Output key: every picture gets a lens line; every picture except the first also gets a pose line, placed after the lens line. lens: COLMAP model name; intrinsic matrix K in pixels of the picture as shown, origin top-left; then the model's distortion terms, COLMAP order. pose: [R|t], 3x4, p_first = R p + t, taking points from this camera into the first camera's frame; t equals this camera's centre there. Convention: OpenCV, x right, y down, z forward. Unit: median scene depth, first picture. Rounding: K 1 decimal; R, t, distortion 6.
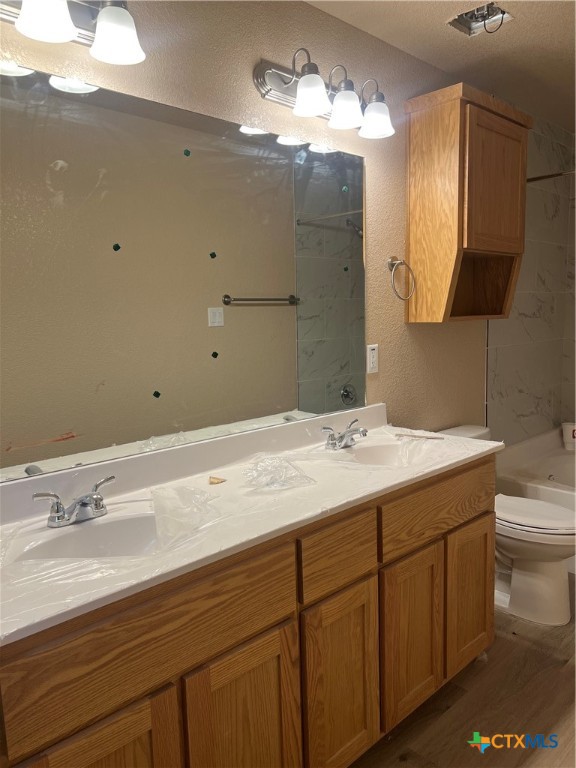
lens RADIAL K [[576.9, 0, 286.0], [0, 576.9, 383.5], [0, 0, 1]] dist [0.053675, -0.061087]
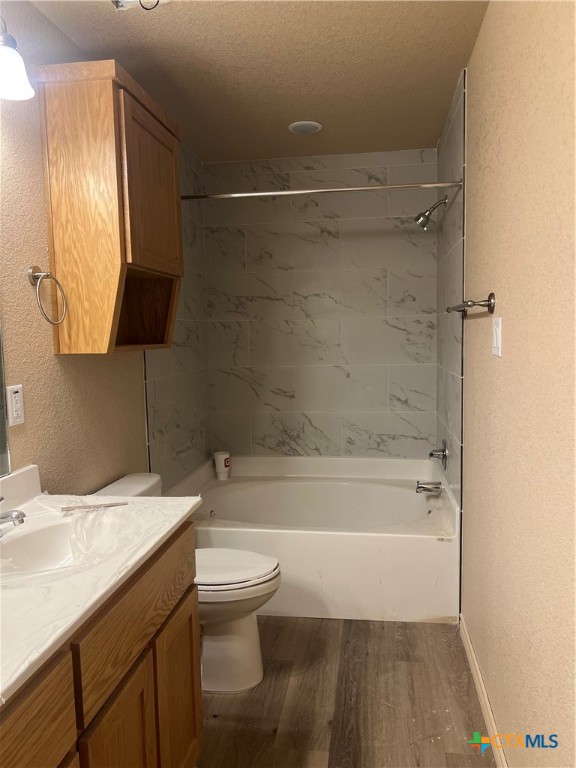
lens RADIAL K [[576.9, 0, 288.7], [0, 576.9, 385.2], [0, 0, 1]] dist [0.053675, -0.061087]
pose [[0.790852, -0.046148, 0.610266, -0.021379], [0.072854, 0.997161, -0.019007, -0.029166], [-0.607656, 0.059492, 0.791969, 0.222203]]
